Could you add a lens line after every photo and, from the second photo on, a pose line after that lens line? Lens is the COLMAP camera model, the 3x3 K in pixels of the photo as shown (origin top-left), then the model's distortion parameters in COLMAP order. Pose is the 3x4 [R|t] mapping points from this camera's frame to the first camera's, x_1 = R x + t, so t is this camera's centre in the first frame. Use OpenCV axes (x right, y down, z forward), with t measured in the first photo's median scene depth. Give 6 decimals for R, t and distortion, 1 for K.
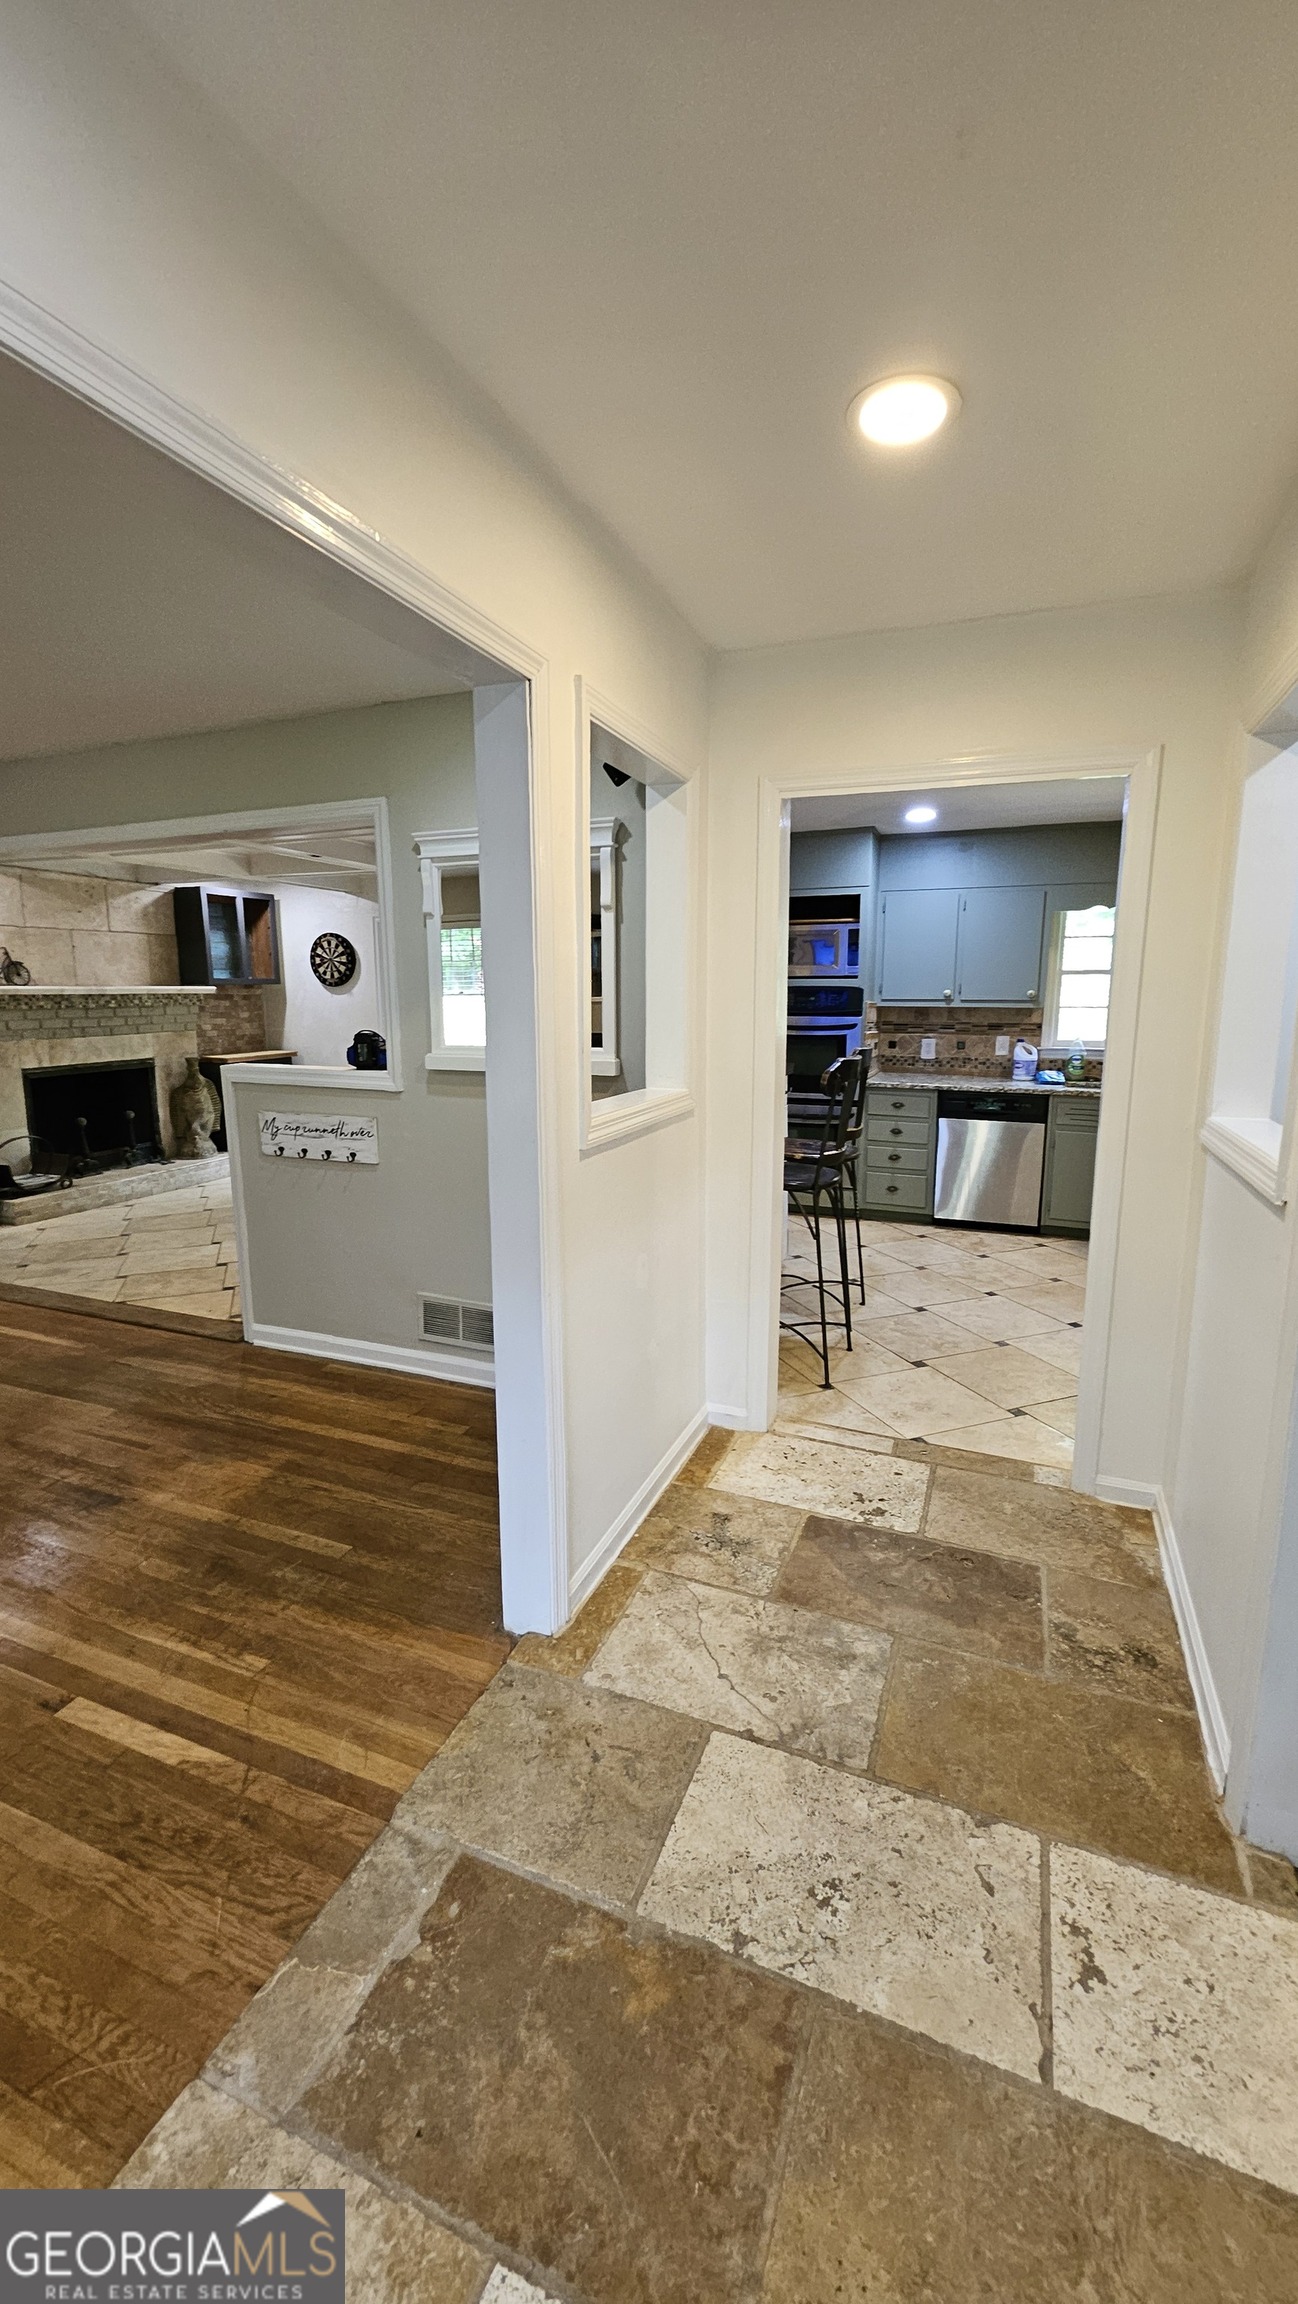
lens RADIAL K [[895.0, 0, 664.1], [0, 895.0, 1152.3], [0, 0, 1]] dist [-0.000147, -0.000217]
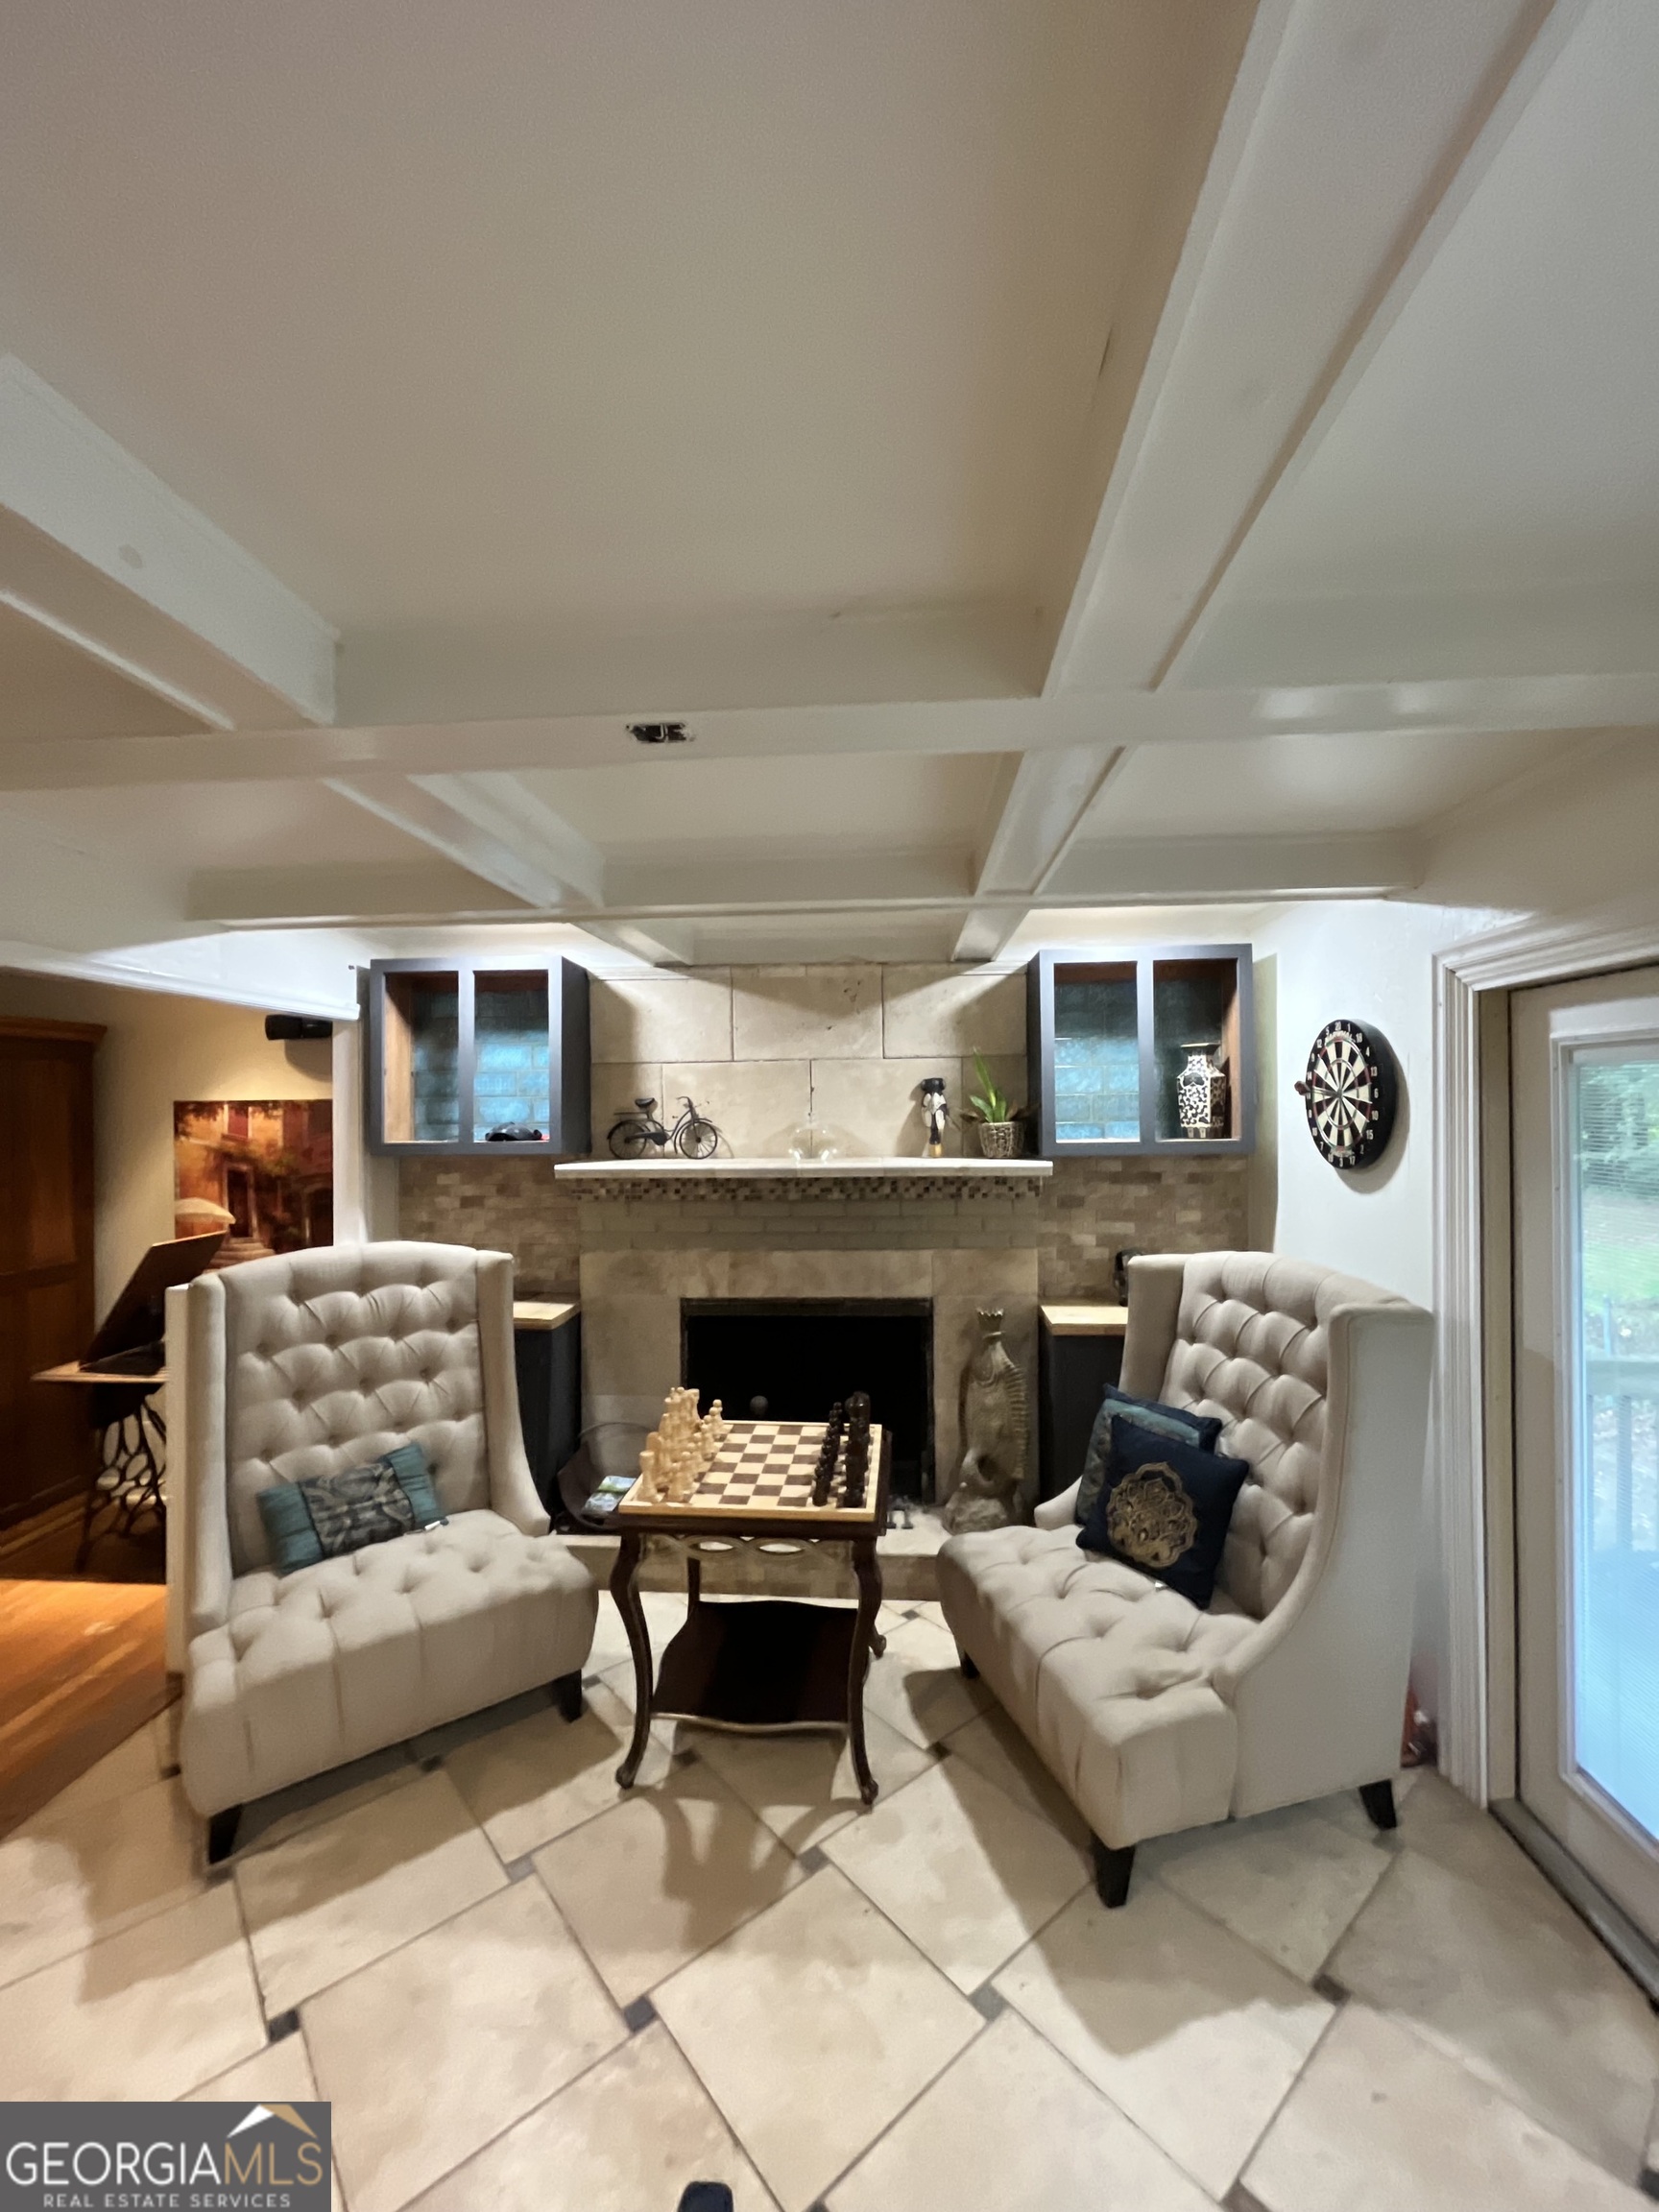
lens RADIAL K [[890.0, 0, 833.1], [0, 890.0, 1105.6], [0, 0, 1]] dist [0.000571, 0.000008]
pose [[0.303011, -0.004812, -0.952975, -0.113750], [-0.160058, 0.985525, -0.055869, -0.183754], [0.939450, 0.169460, 0.297854, 0.816808]]
